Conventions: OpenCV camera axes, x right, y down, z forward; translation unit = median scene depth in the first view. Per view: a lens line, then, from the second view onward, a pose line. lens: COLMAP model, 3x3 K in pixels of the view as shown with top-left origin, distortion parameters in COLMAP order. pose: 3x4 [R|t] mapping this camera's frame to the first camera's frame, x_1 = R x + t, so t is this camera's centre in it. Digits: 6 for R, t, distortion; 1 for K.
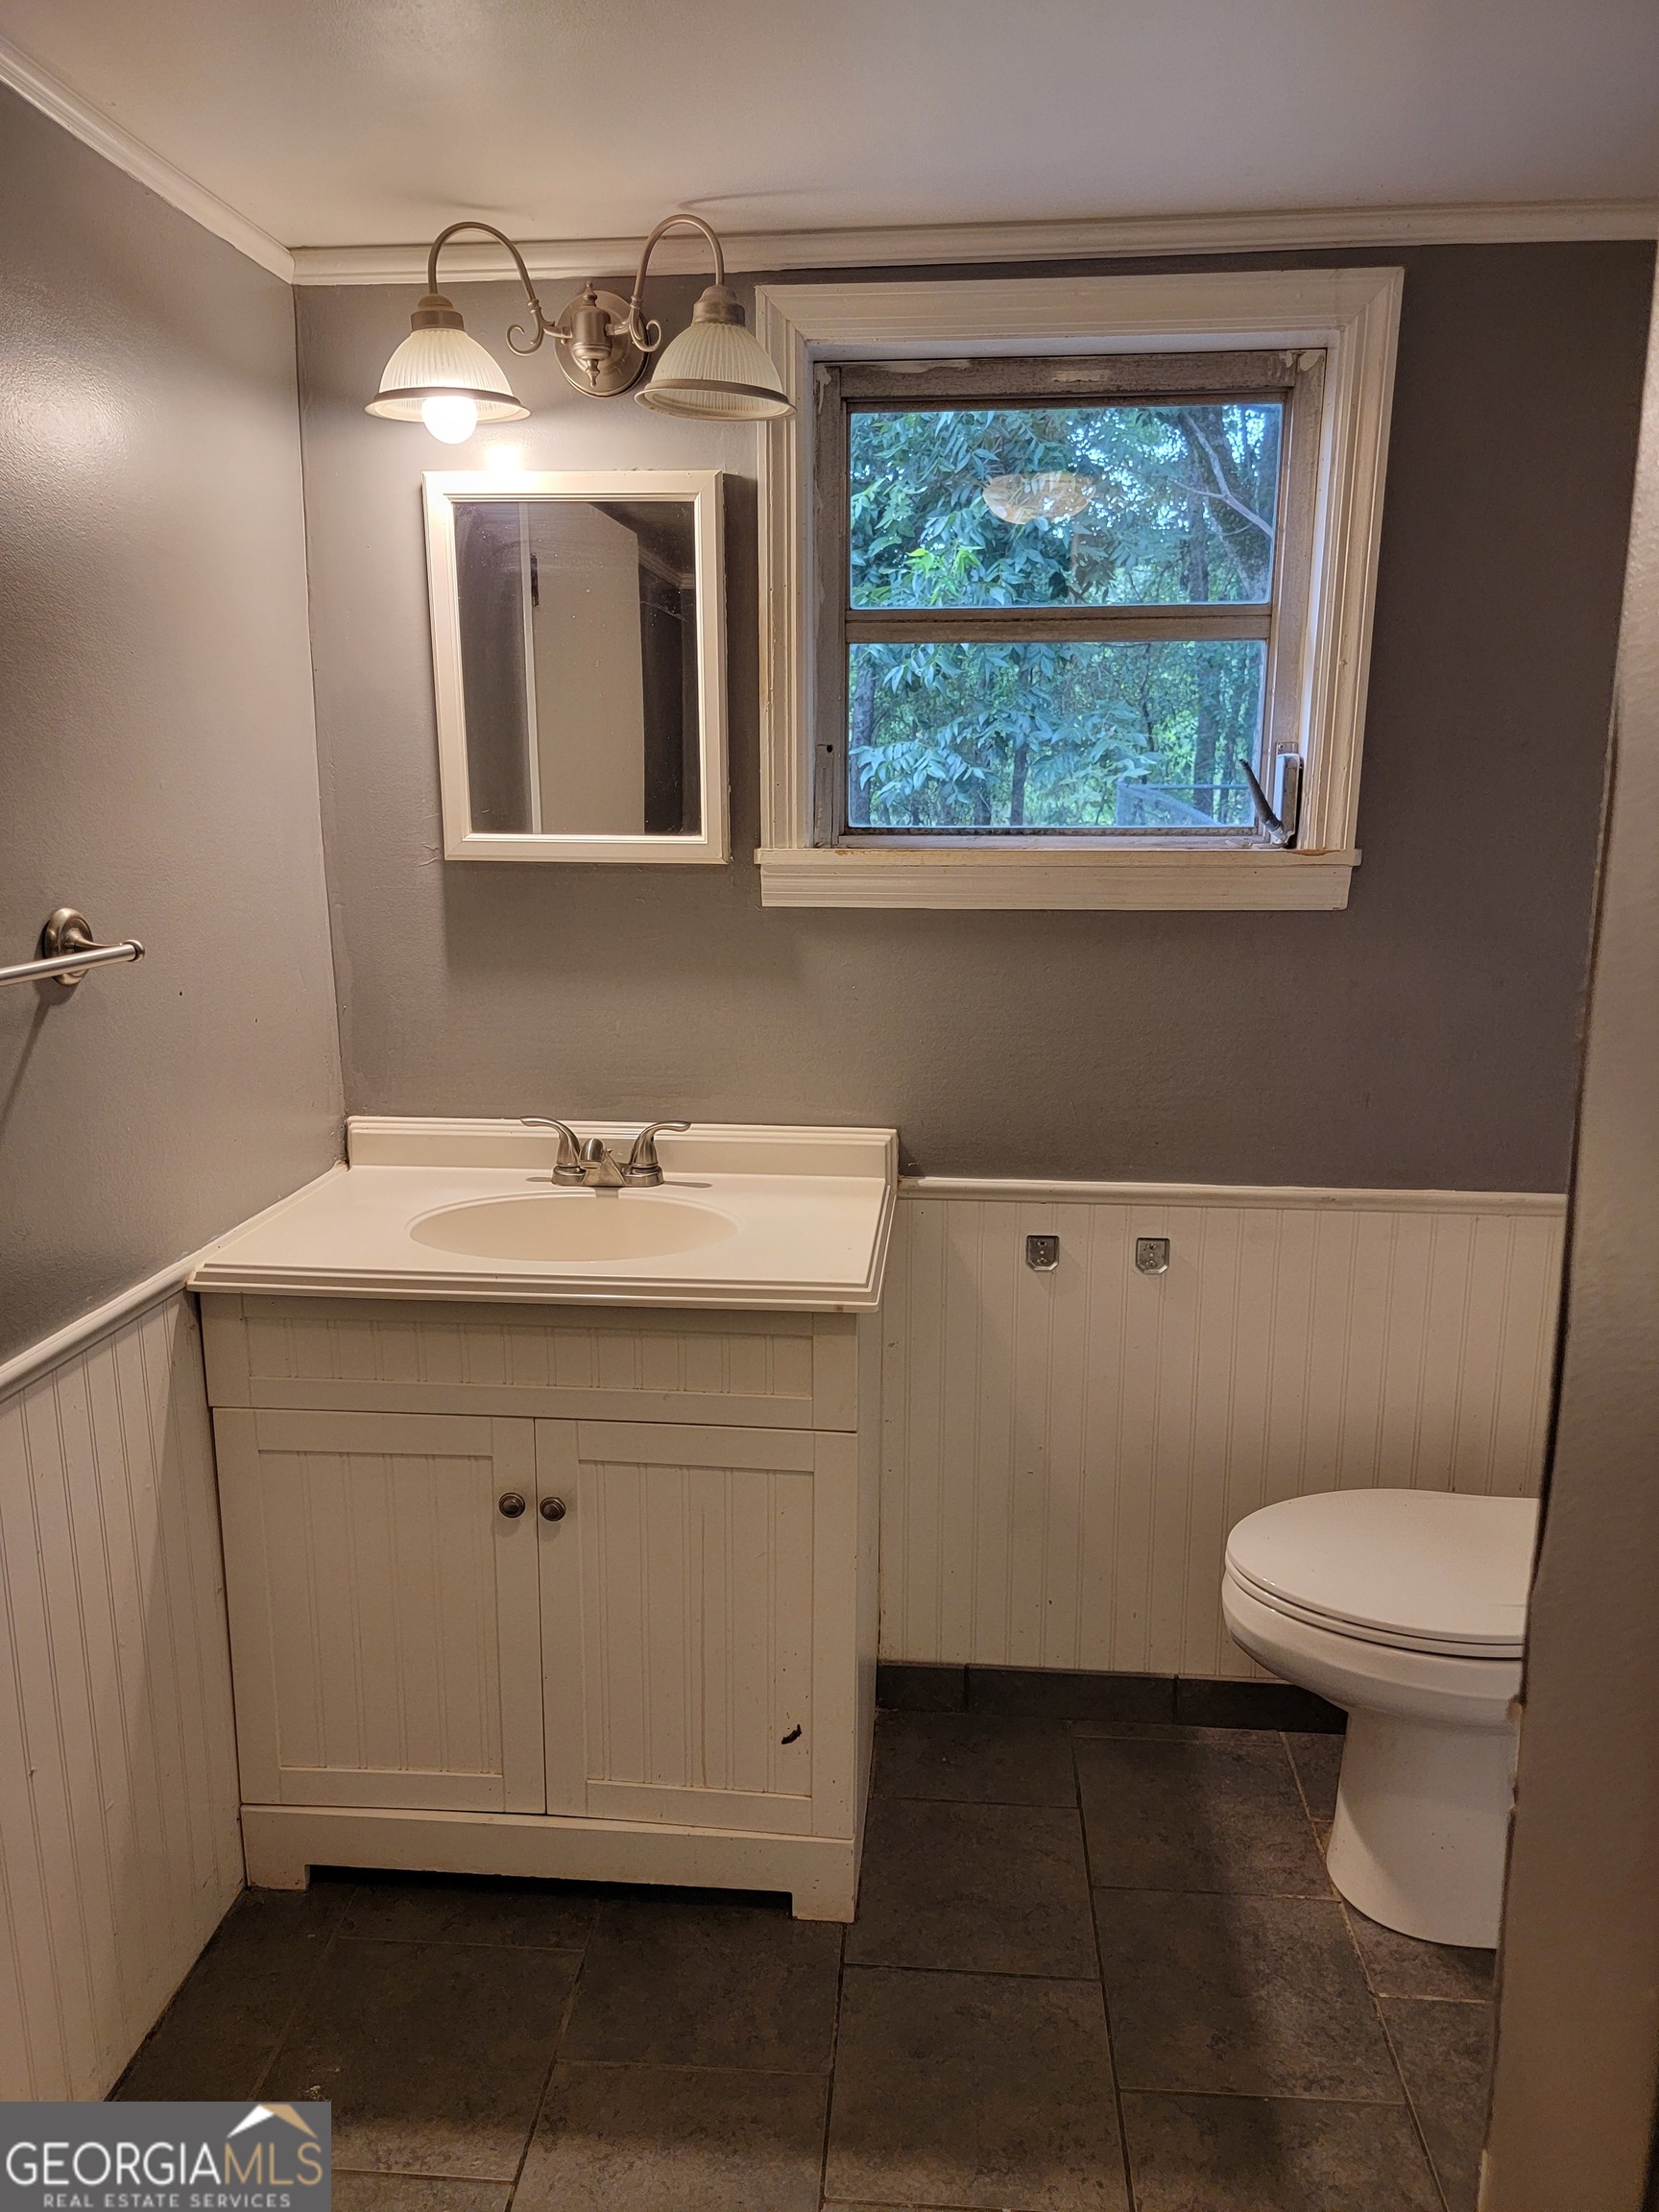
lens RADIAL K [[1542.1, 0, 840.7], [0, 1542.1, 1137.9], [0, 0, 1]] dist [0.096350, -0.085257]
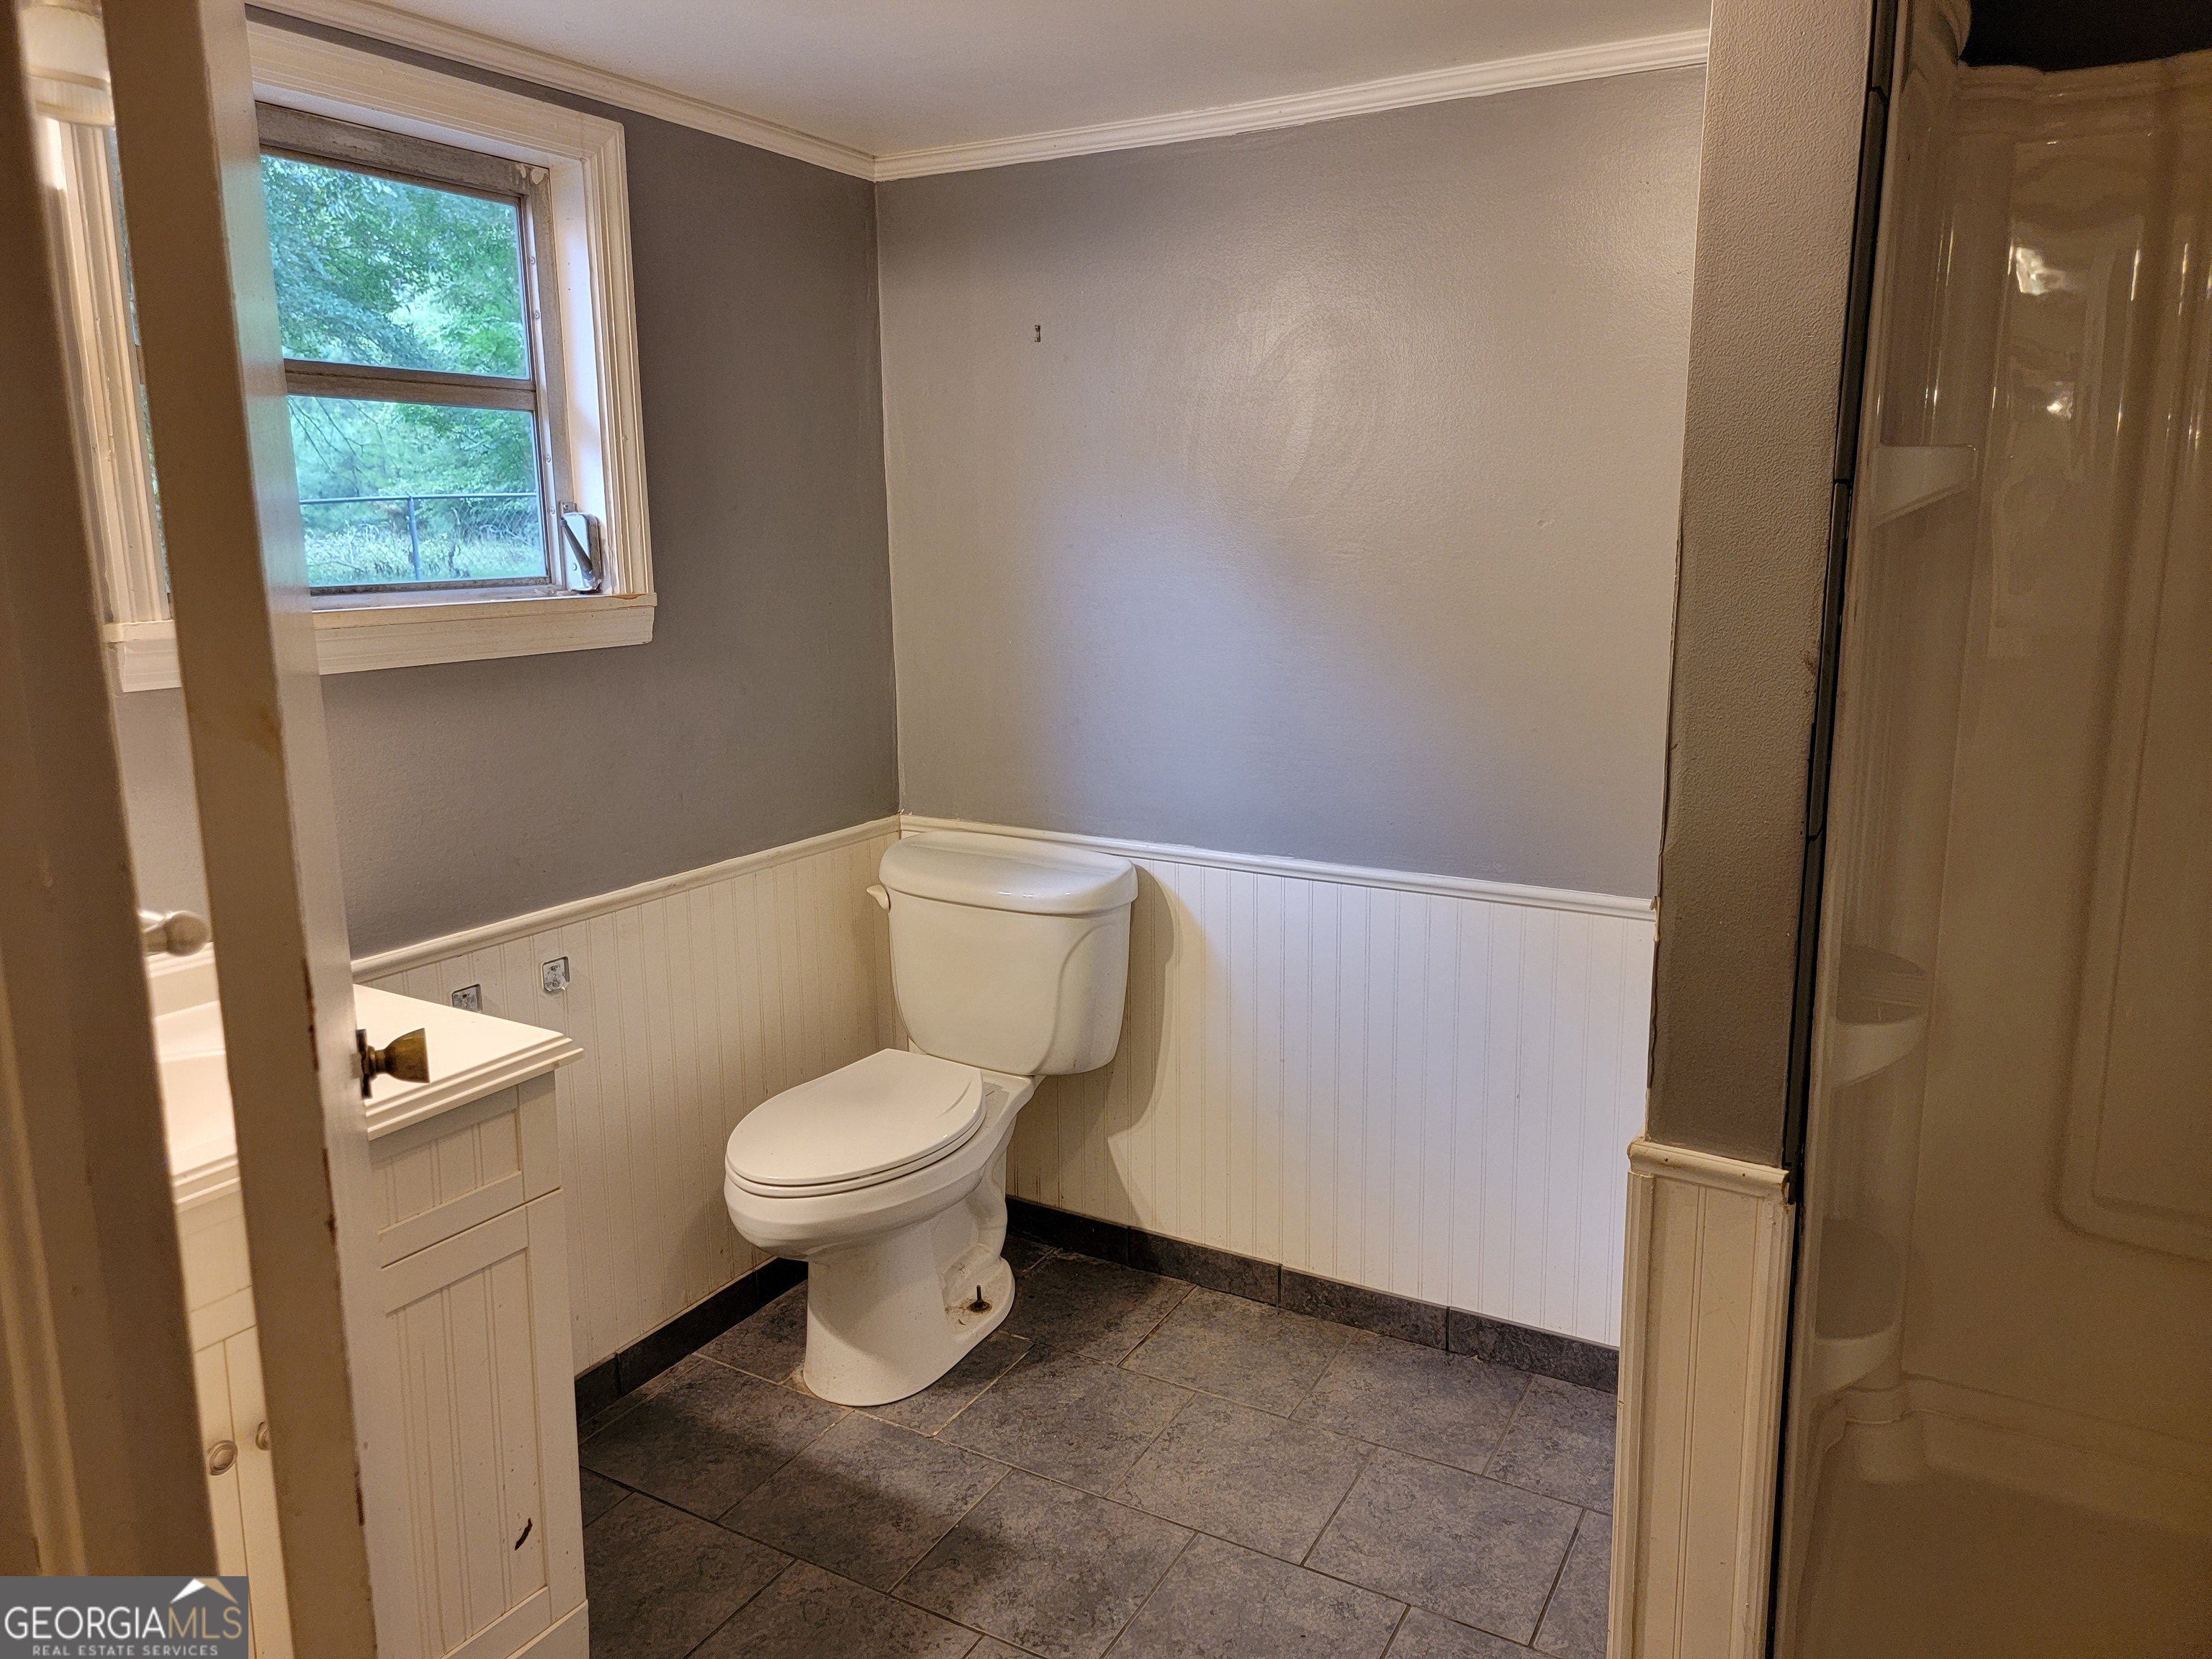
lens RADIAL K [[1542.1, 0, 1113.4], [0, 1542.1, 822.2], [0, 0, 1]] dist [0.096350, -0.085257]
pose [[0.427019, -0.182309, 0.885674, -0.623467], [0.211095, 0.972500, 0.098404, -0.057139], [-0.879257, 0.144941, 0.453761, 0.173812]]
